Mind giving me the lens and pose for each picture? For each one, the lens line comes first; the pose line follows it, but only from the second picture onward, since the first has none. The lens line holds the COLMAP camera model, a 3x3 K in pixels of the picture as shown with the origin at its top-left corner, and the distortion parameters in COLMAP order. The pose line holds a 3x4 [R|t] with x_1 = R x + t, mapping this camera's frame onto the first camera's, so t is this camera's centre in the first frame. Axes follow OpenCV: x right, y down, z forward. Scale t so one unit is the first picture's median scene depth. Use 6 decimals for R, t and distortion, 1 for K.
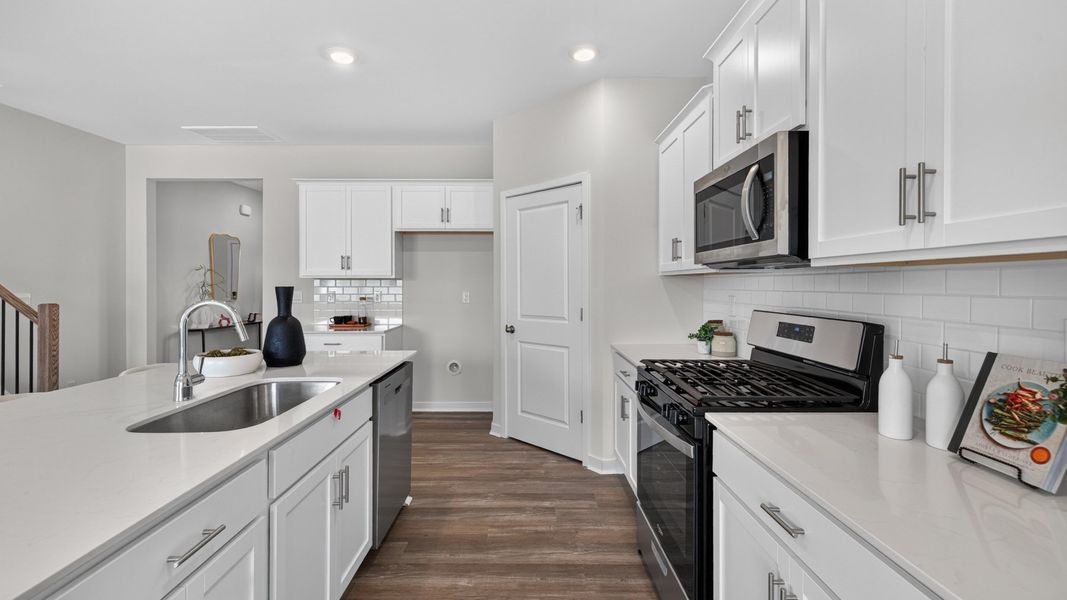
lens RADIAL K [[448.6, 0, 531.2], [0, 448.6, 282.4], [0, 0, 1]] dist [0.006627, -0.000959]
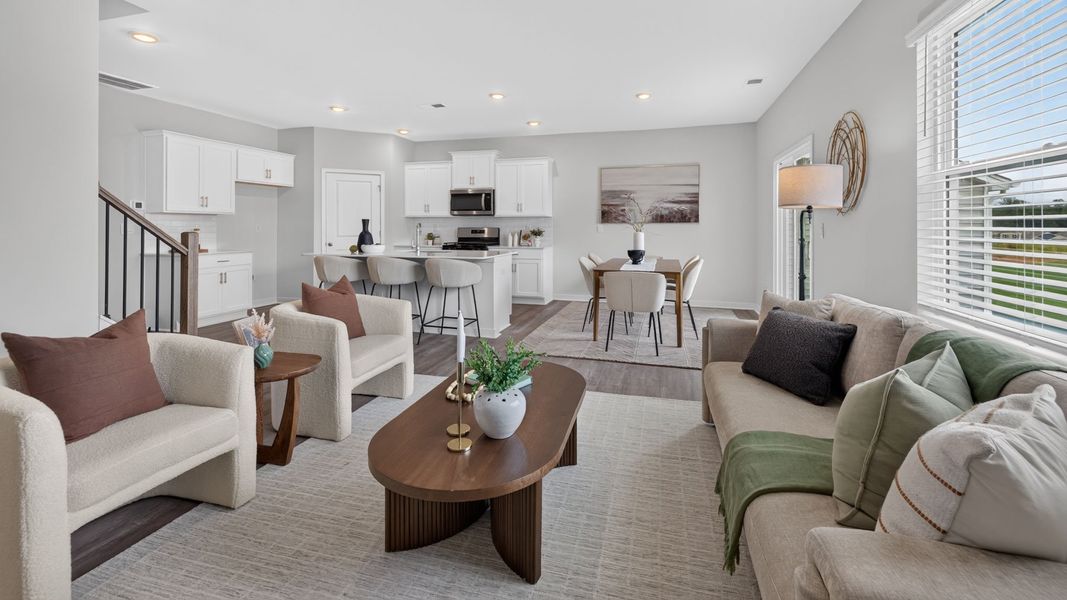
lens RADIAL K [[448.6, 0, 538.2], [0, 448.6, 224.1], [0, 0, 1]] dist [0.006627, -0.000959]
pose [[0.292479, 0.005374, 0.956257, -1.501977], [-0.003287, 0.999984, -0.004614, 0.027112], [-0.956266, -0.001794, 0.292492, -0.344496]]
